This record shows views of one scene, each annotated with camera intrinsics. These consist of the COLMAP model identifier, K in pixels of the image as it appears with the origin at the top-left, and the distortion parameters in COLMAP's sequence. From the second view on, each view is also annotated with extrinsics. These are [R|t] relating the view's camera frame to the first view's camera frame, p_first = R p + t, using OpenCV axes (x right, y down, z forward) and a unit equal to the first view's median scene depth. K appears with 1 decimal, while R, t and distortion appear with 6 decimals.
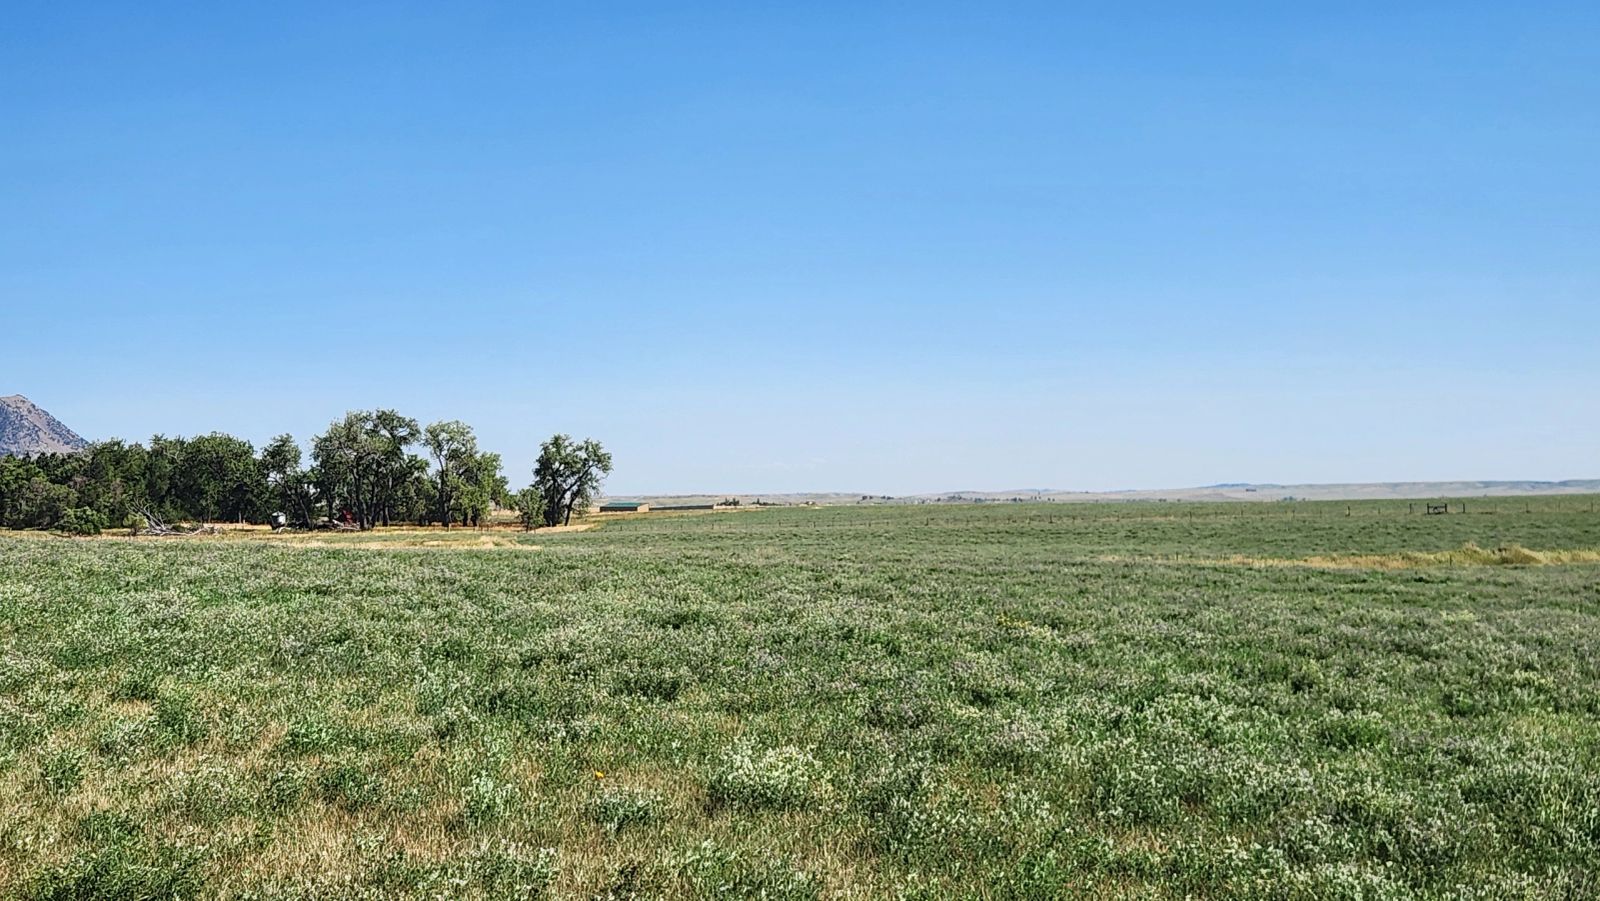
lens RADIAL K [[2120.5, 0, 797.1], [0, 2120.5, 440.0], [0, 0, 1]] dist [0.073102, 0.000000]
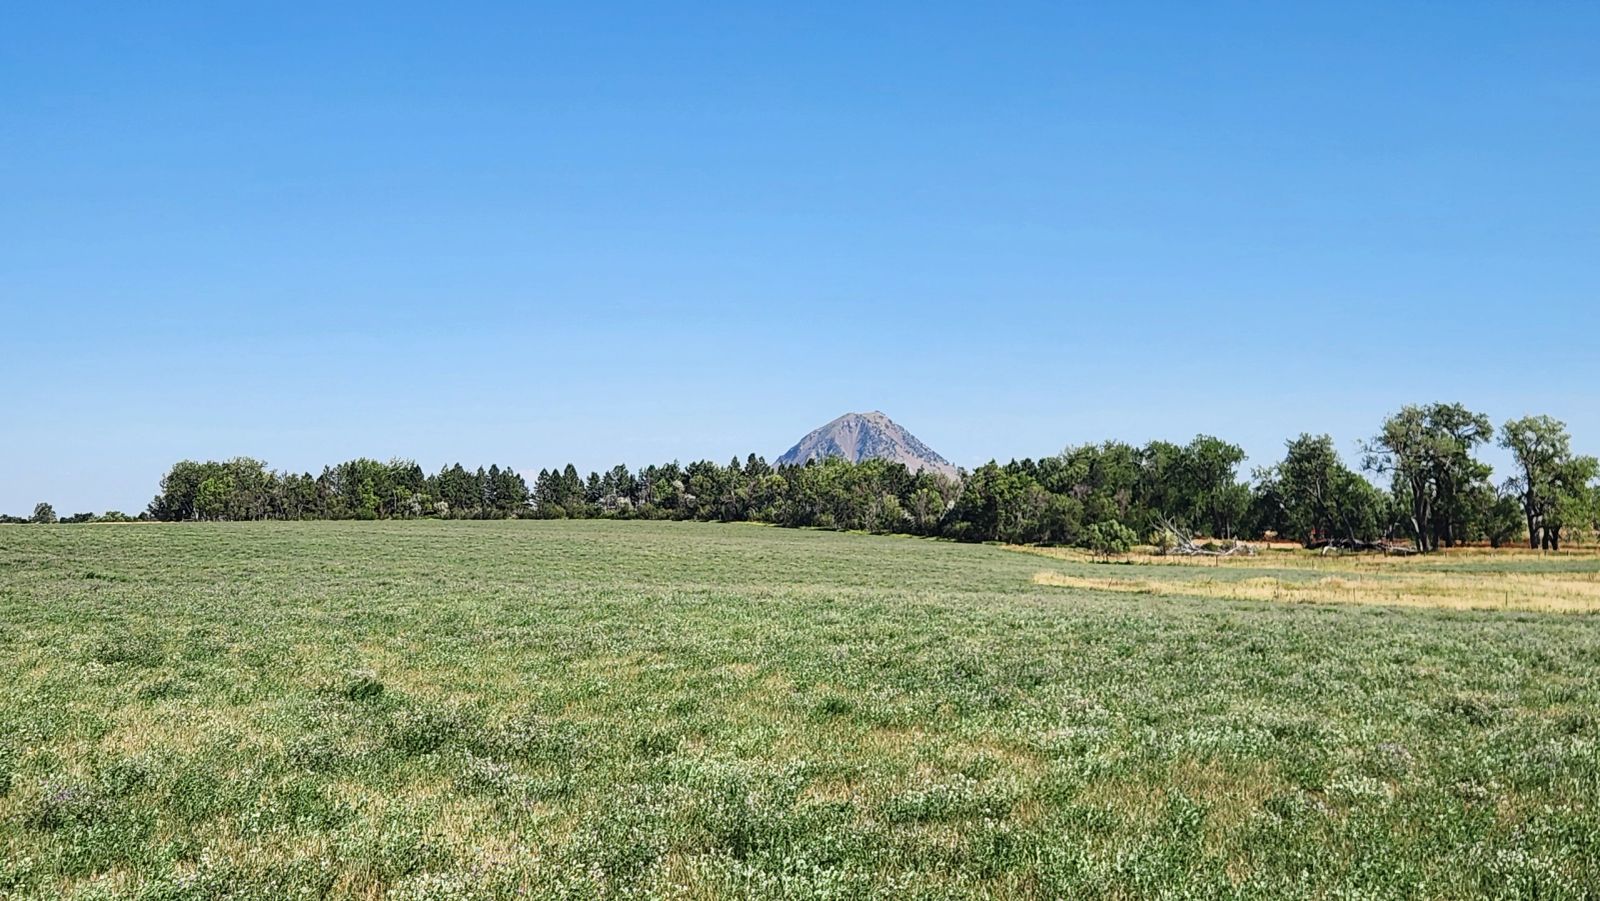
lens RADIAL K [[2120.5, 0, 798.6], [0, 2120.5, 438.3], [0, 0, 1]] dist [0.073102, 0.000000]
pose [[0.927252, -0.009006, -0.374330, -0.118731], [0.006692, 0.999950, -0.007482, 0.003659], [0.374379, 0.004432, 0.927265, 0.156562]]
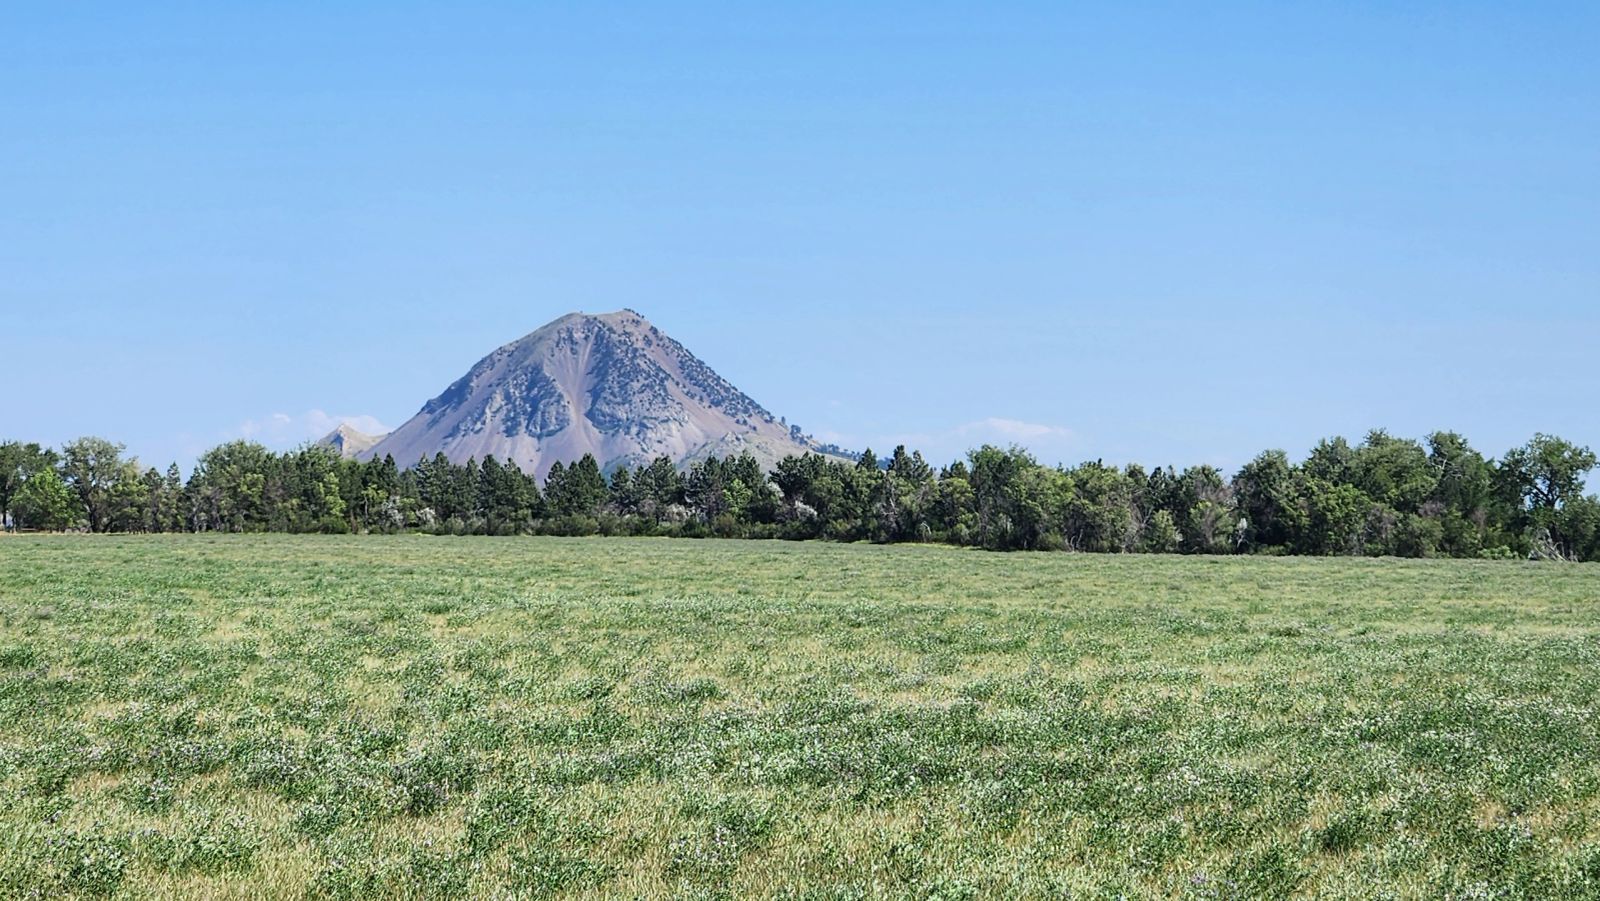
lens RADIAL K [[4486.3, 0, 798.8], [0, 4486.3, 377.4], [0, 0, 1]] dist [-0.190995, 0.000000]
pose [[0.954907, 0.003659, -0.296881, -0.096066], [-0.005021, 0.999980, -0.003828, -0.017643], [0.296861, 0.005146, 0.954907, -0.481610]]
